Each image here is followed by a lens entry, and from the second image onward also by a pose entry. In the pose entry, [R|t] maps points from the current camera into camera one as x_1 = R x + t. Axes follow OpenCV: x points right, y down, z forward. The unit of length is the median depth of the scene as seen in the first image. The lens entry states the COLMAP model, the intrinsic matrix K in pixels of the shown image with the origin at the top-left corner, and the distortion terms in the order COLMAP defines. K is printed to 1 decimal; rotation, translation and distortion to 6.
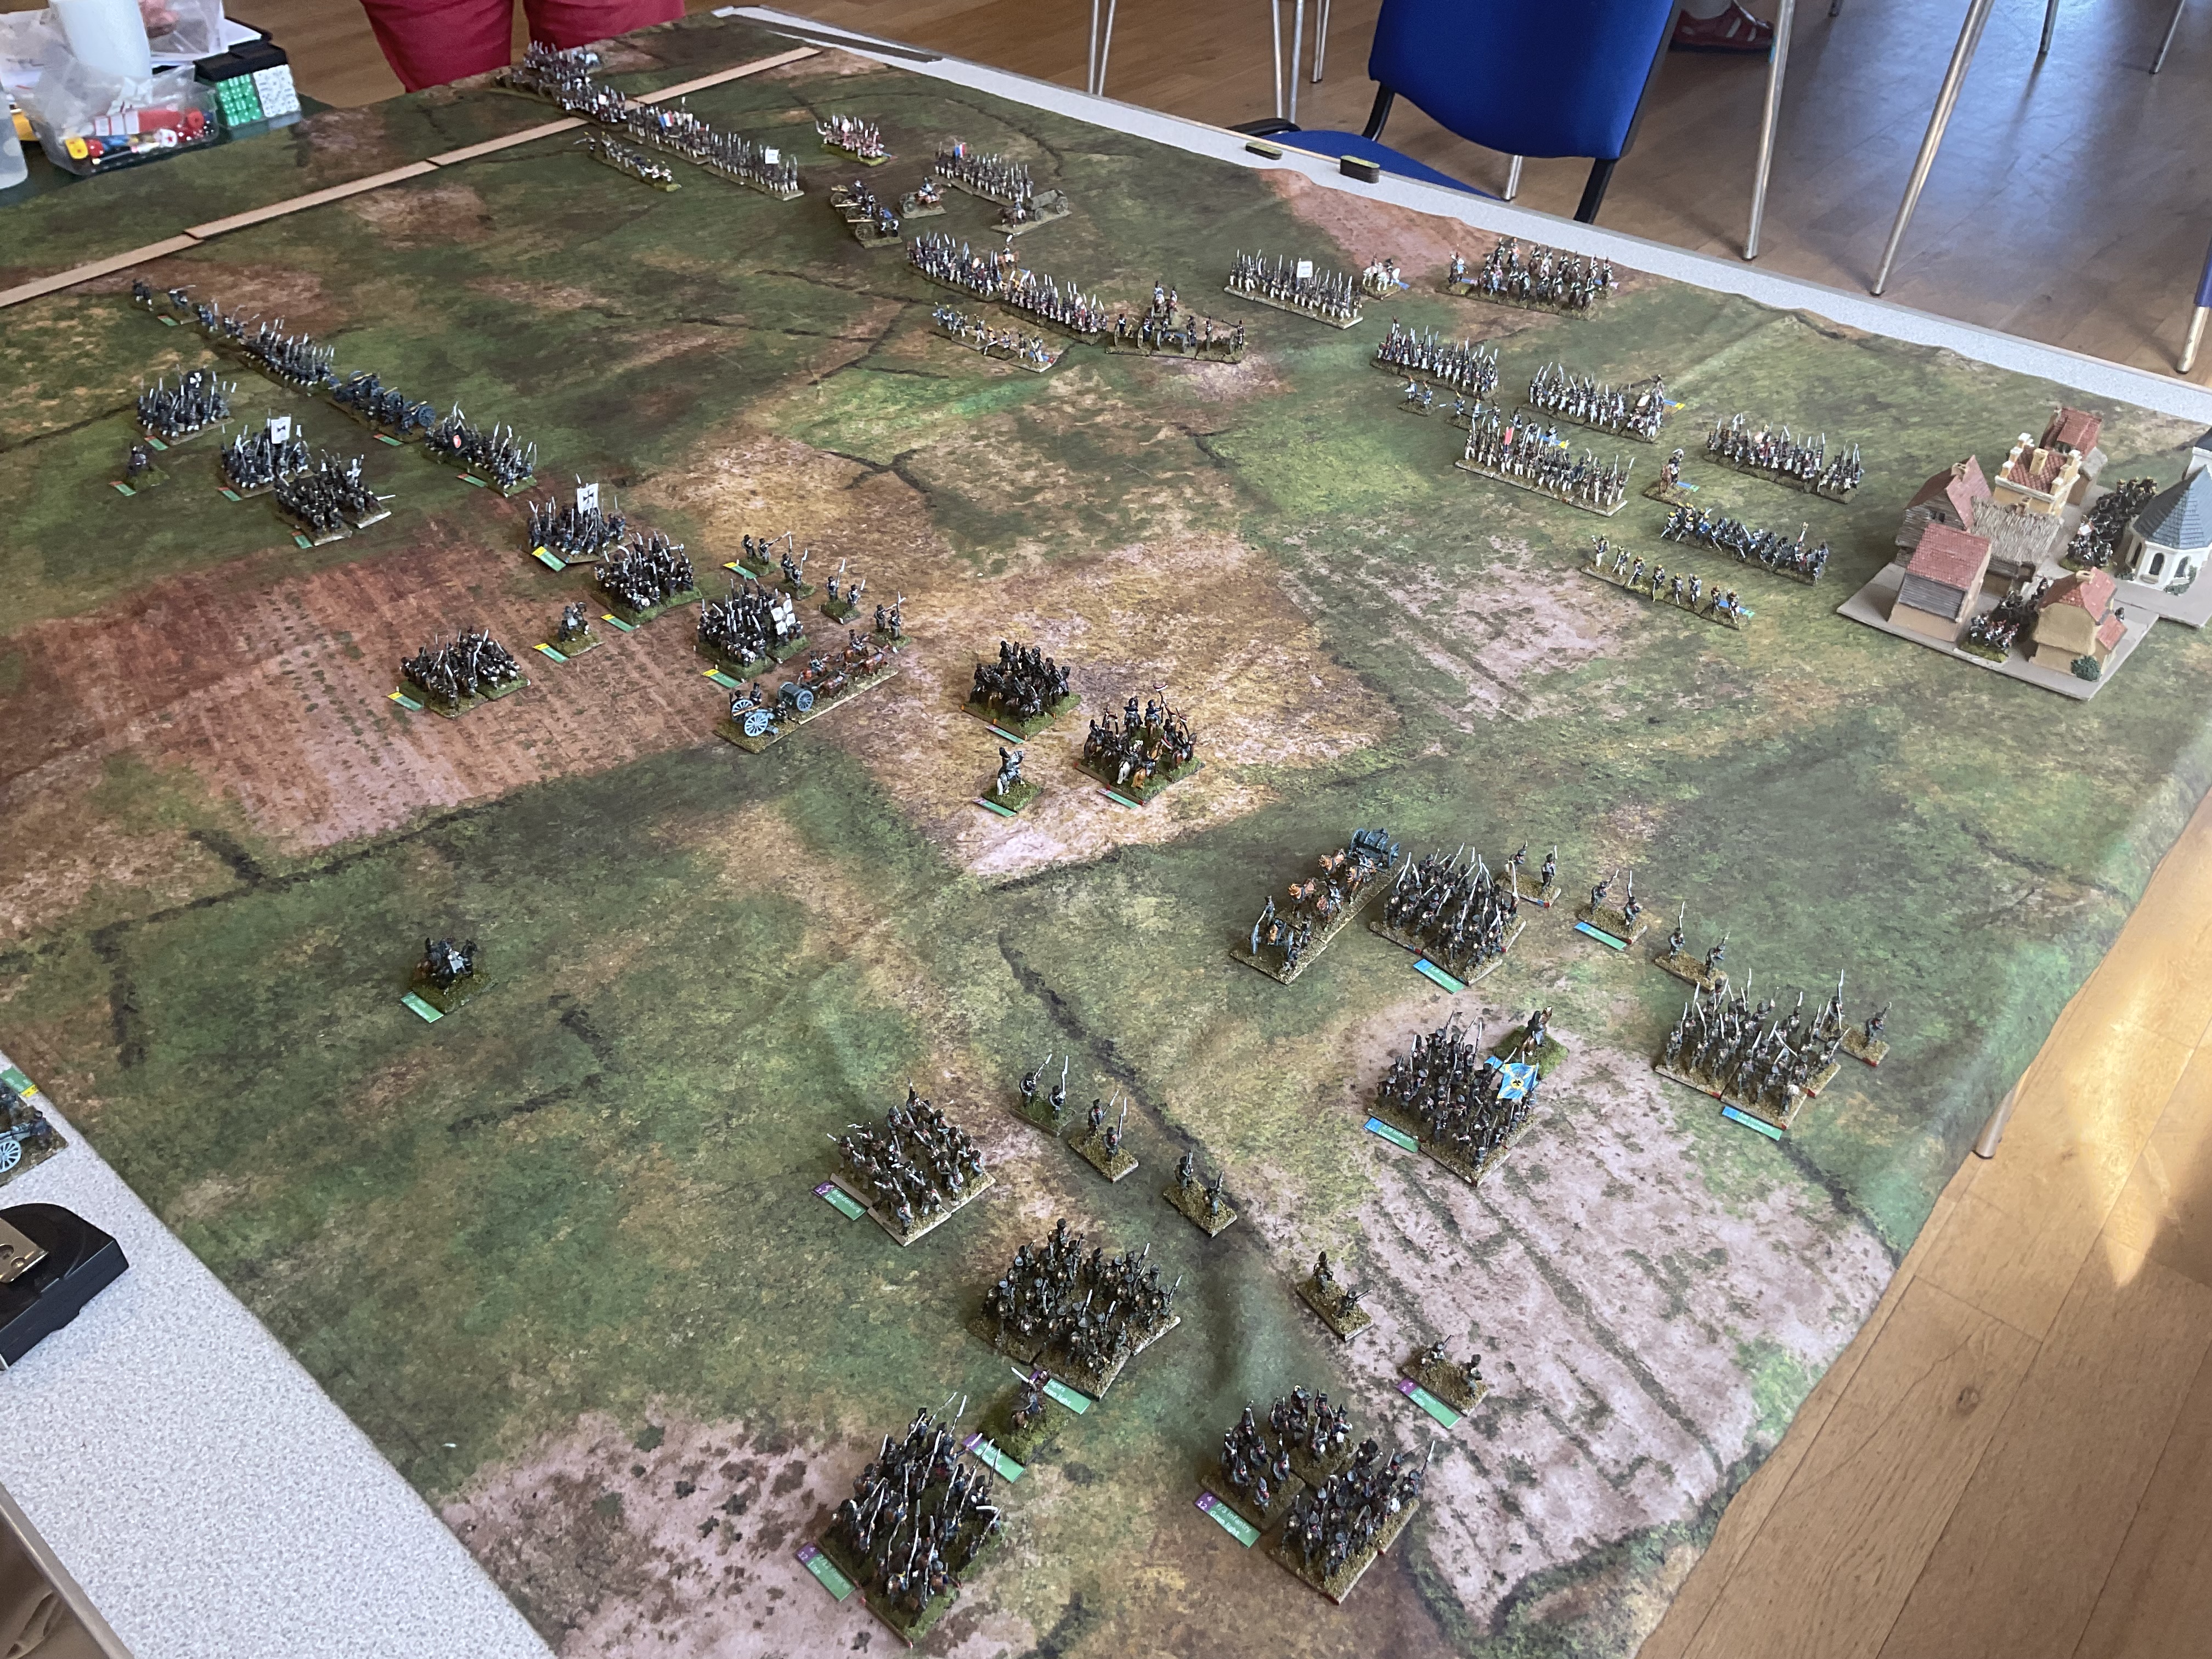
lens RADIAL K [[1957.5, 0, 1096.8], [0, 1957.5, 899.5], [0, 0, 1]] dist [0.097995, -0.170838]
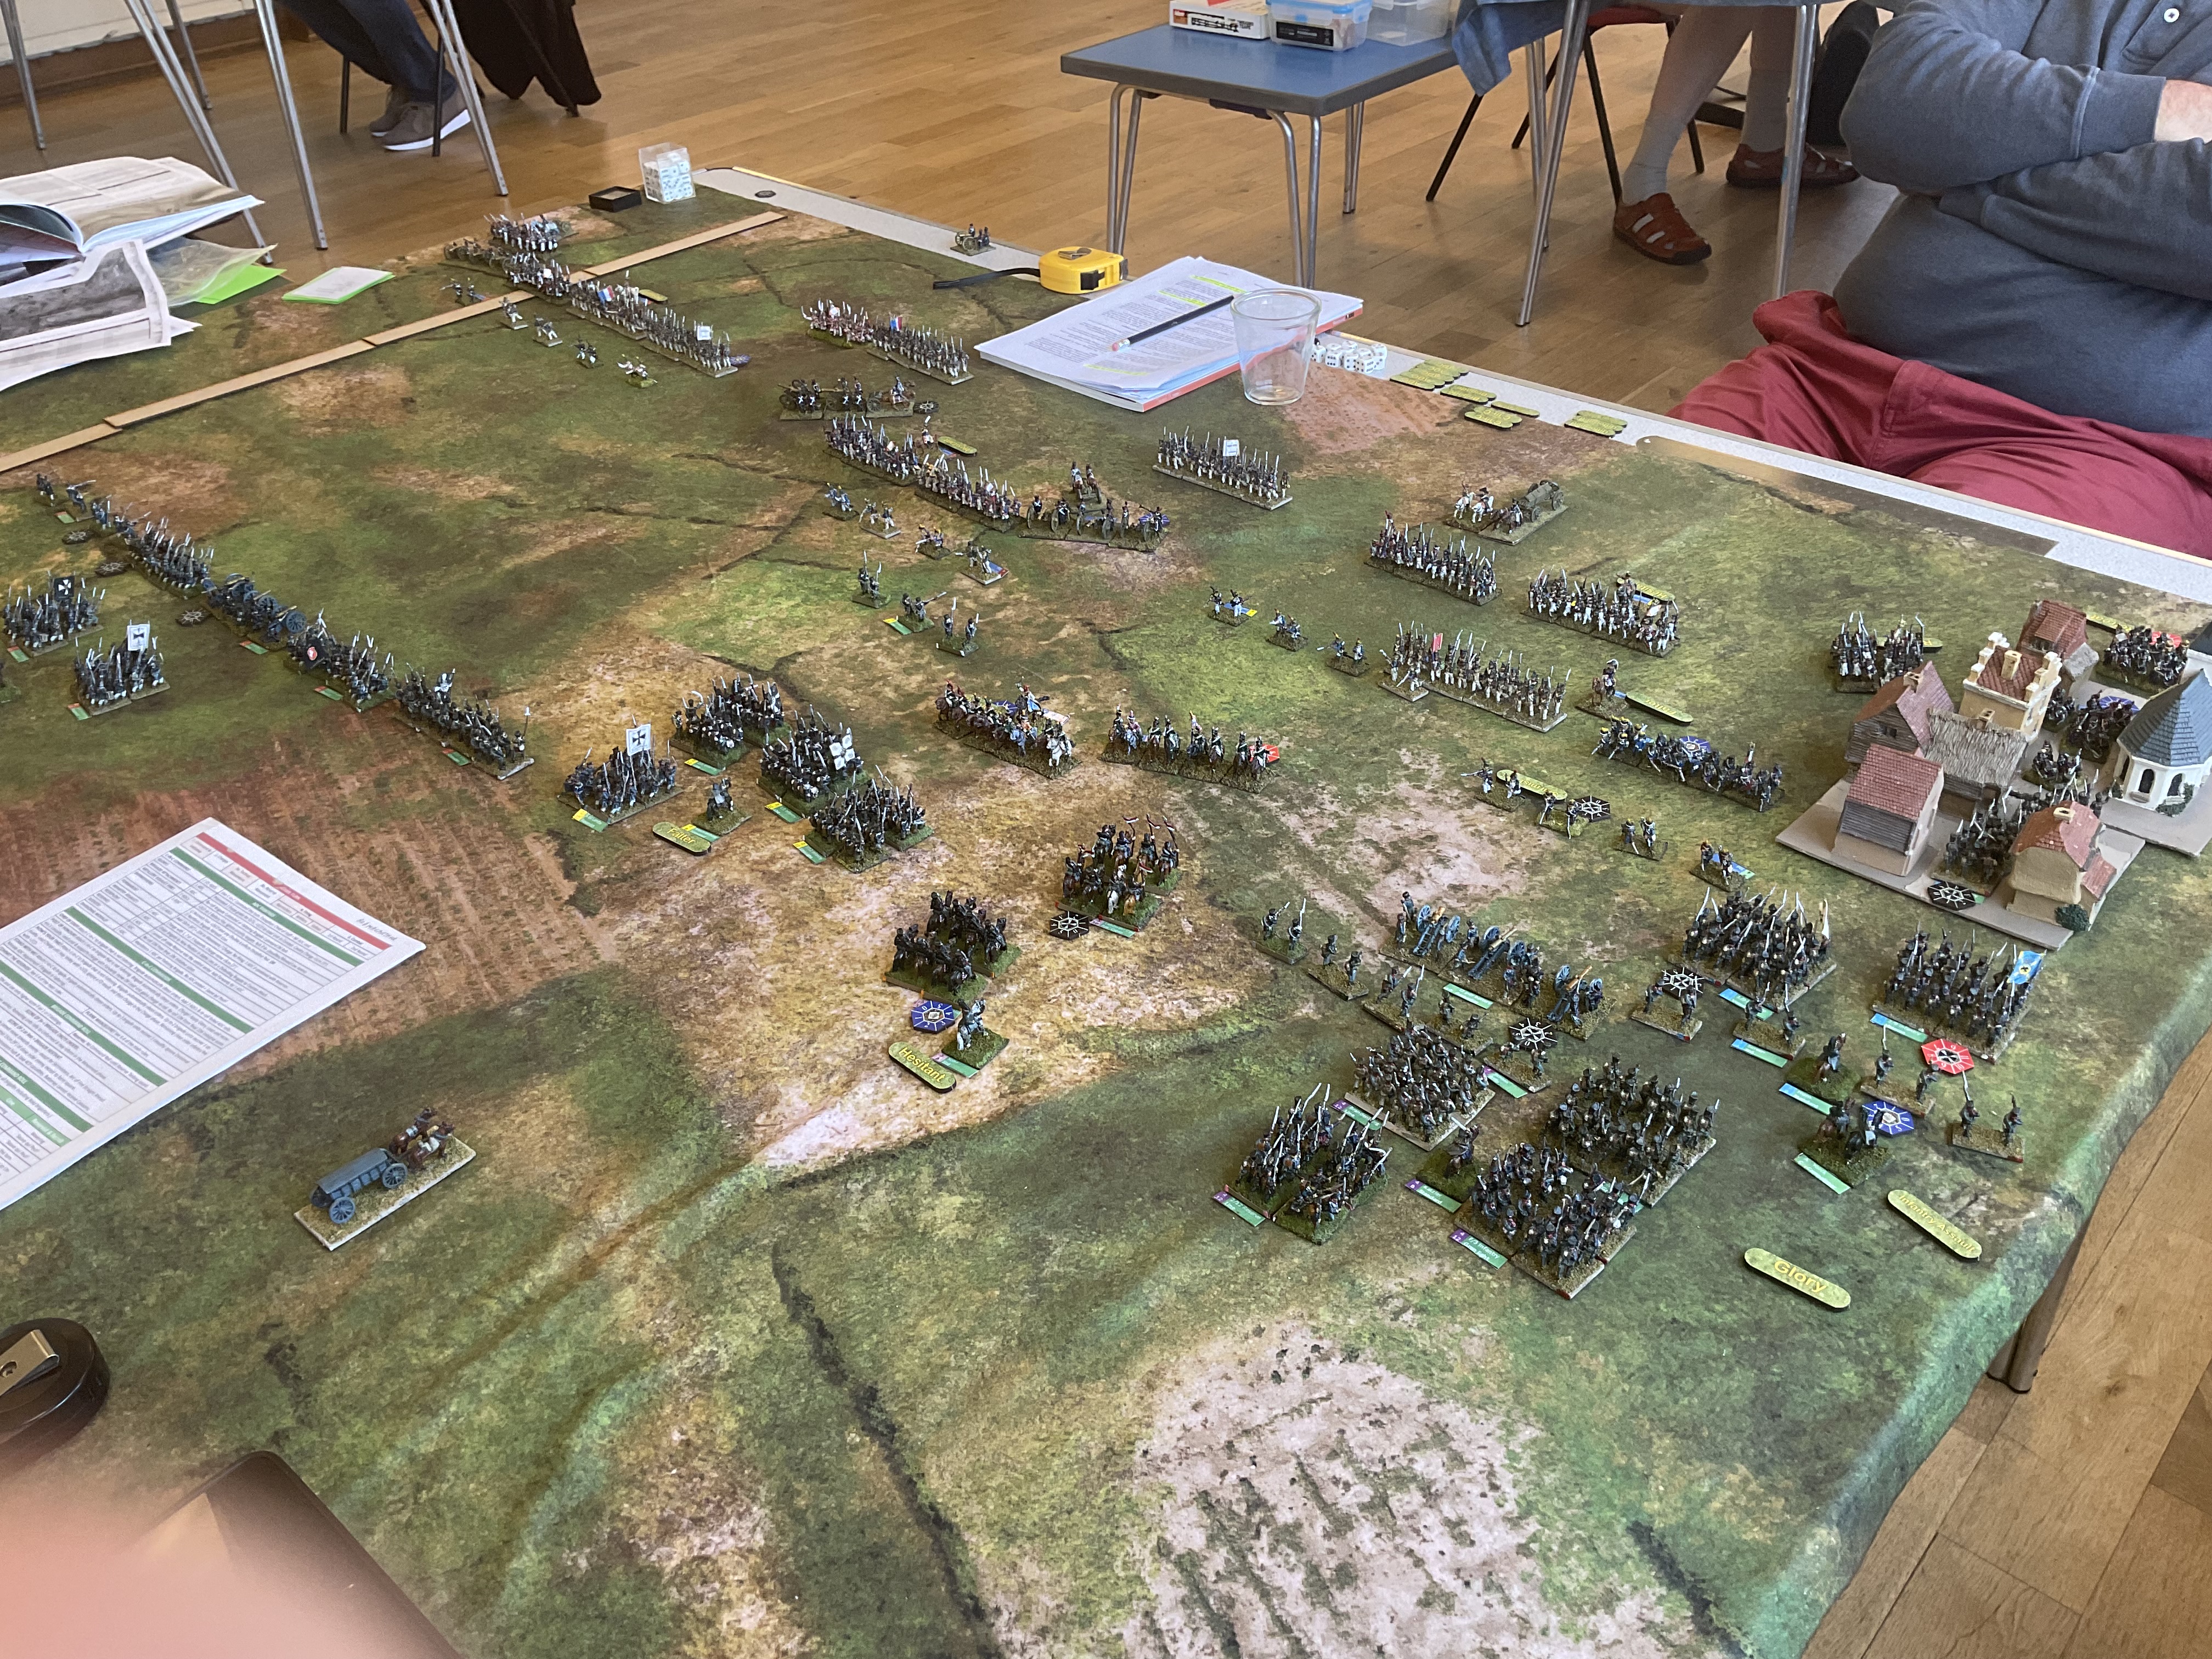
lens RADIAL K [[1957.5, 0, 1096.8], [0, 1957.5, 899.5], [0, 0, 1]] dist [0.097995, -0.170838]
pose [[0.998442, -0.005480, -0.055537, 0.105786], [0.002789, 0.998824, -0.048404, -0.069336], [0.055737, 0.048173, 0.997283, 0.086334]]
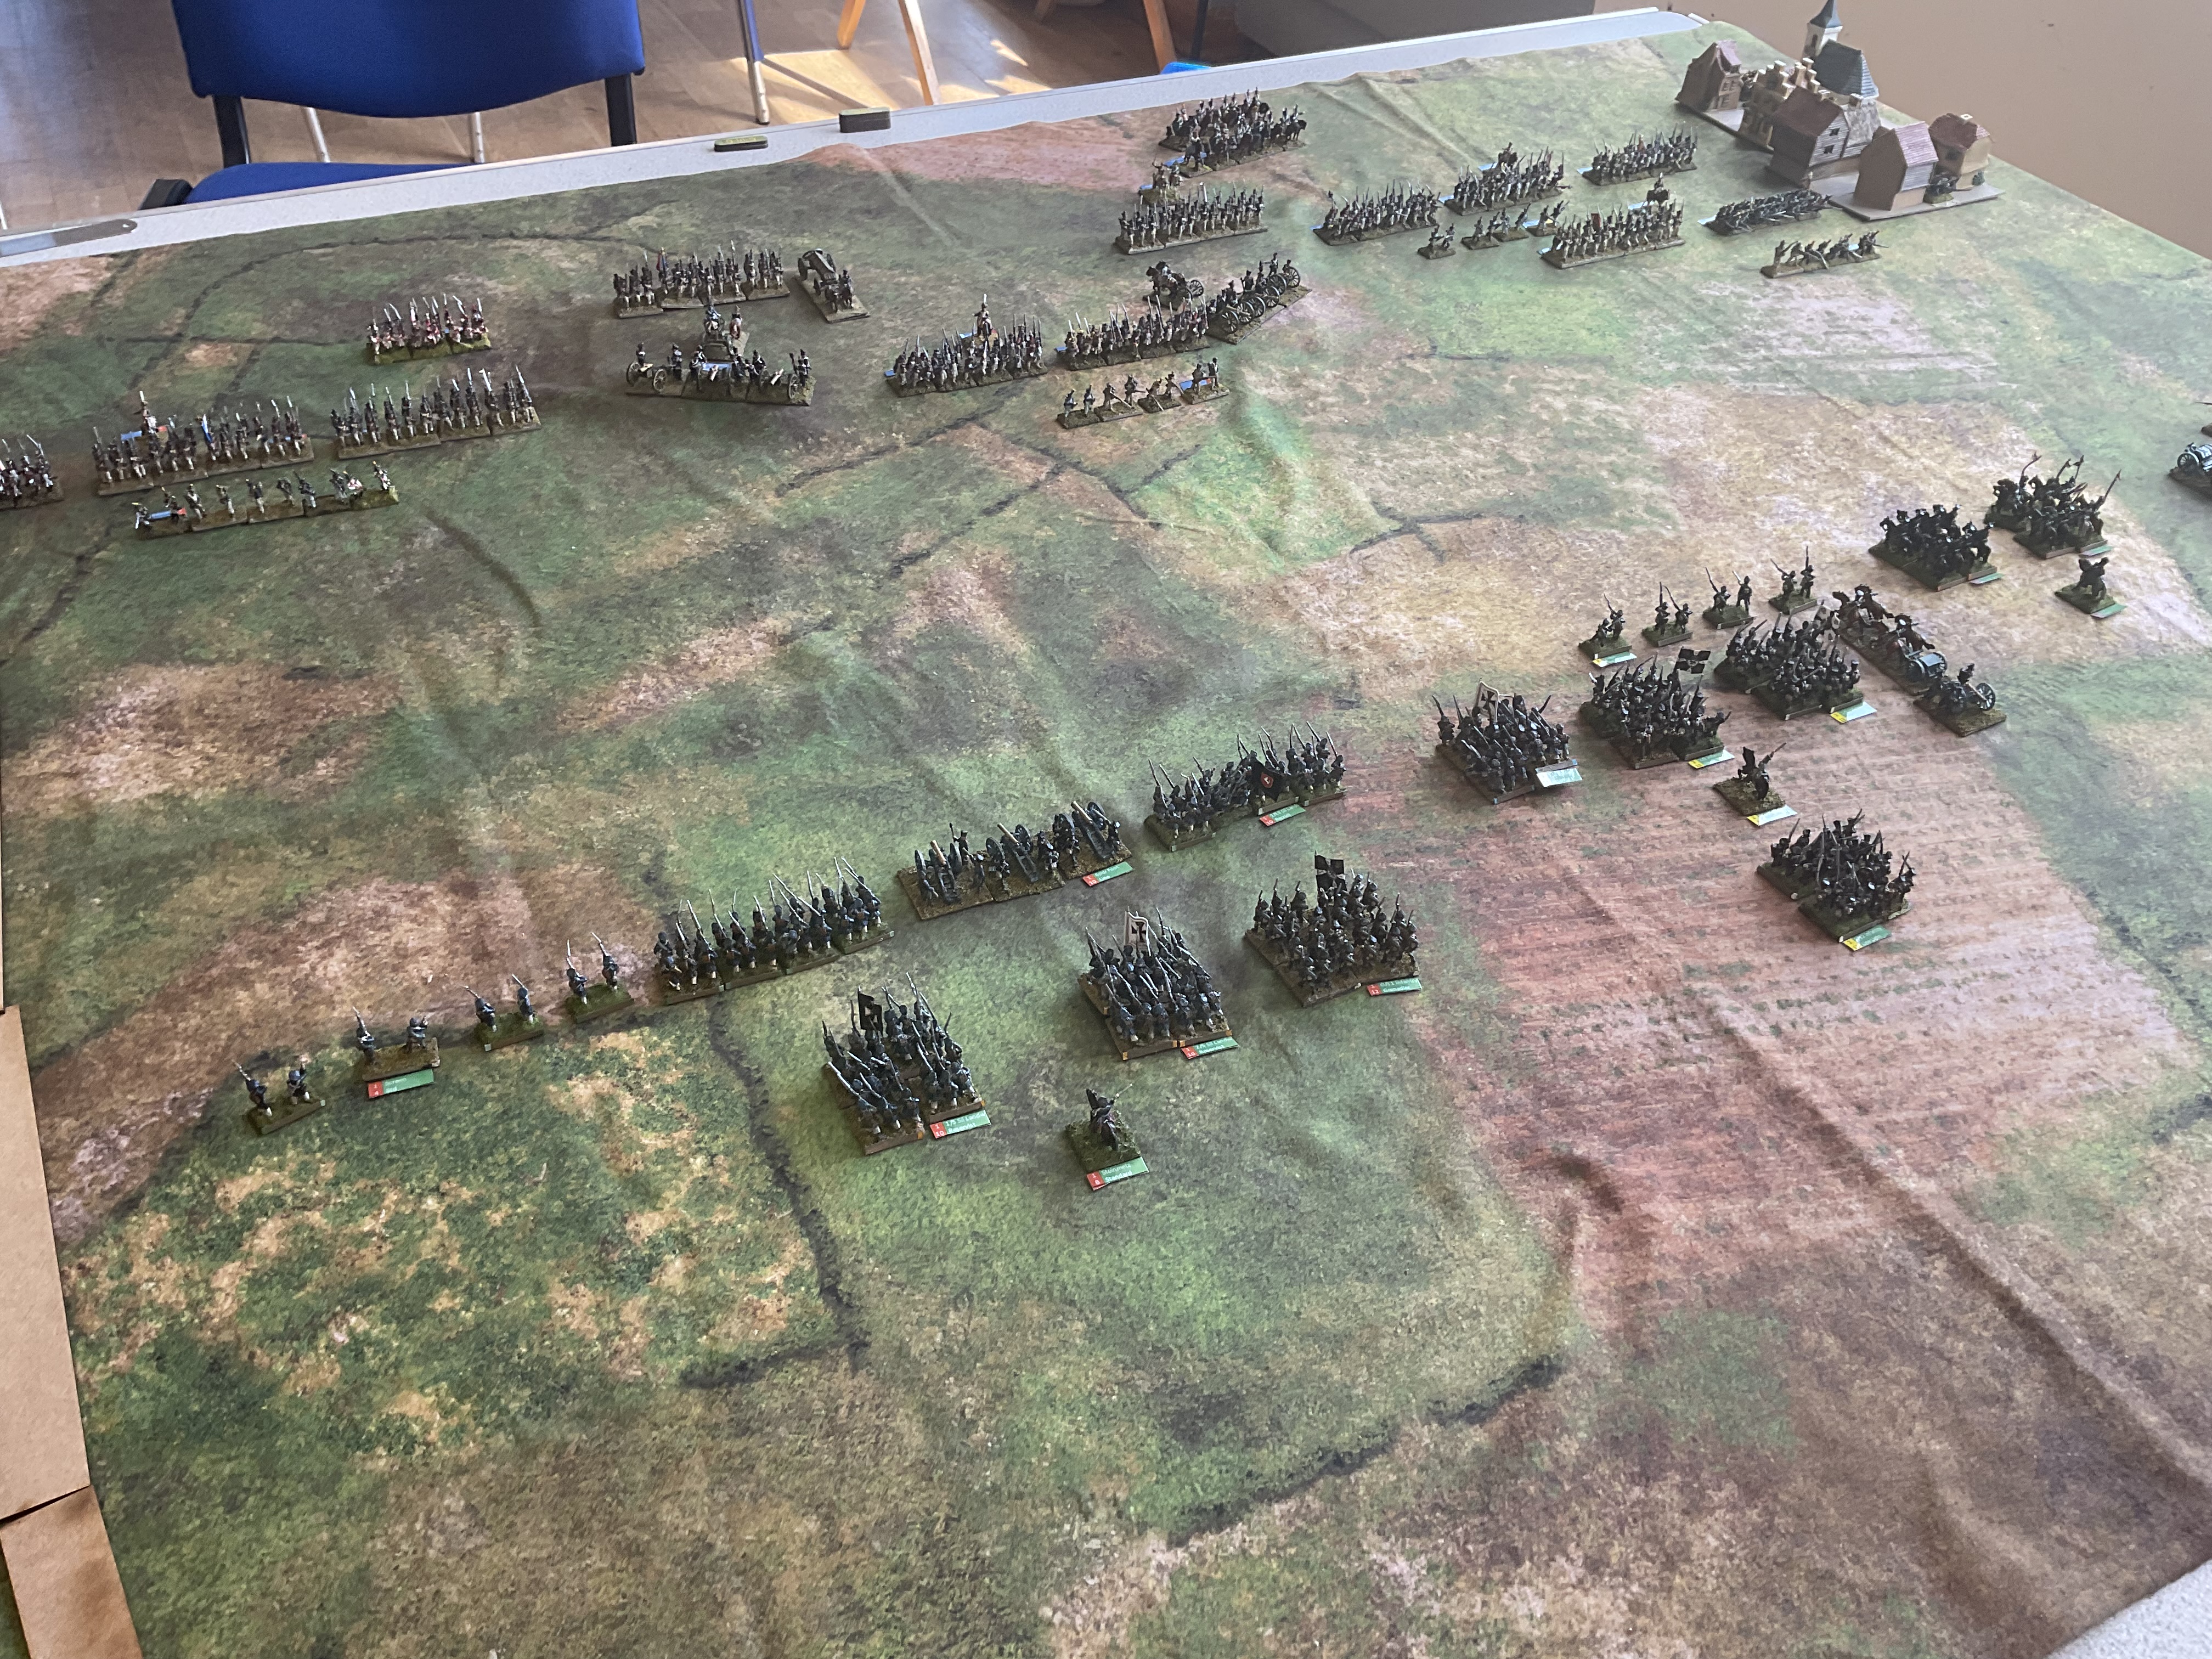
lens RADIAL K [[1840.6, 0, 1160.2], [0, 1840.6, 827.4], [0, 0, 1]] dist [0.113311, -0.236927]
pose [[0.353668, -0.597938, 0.719298, -0.851023], [0.537498, 0.759270, 0.366886, -0.498874], [-0.765516, 0.256865, 0.589920, 0.661312]]
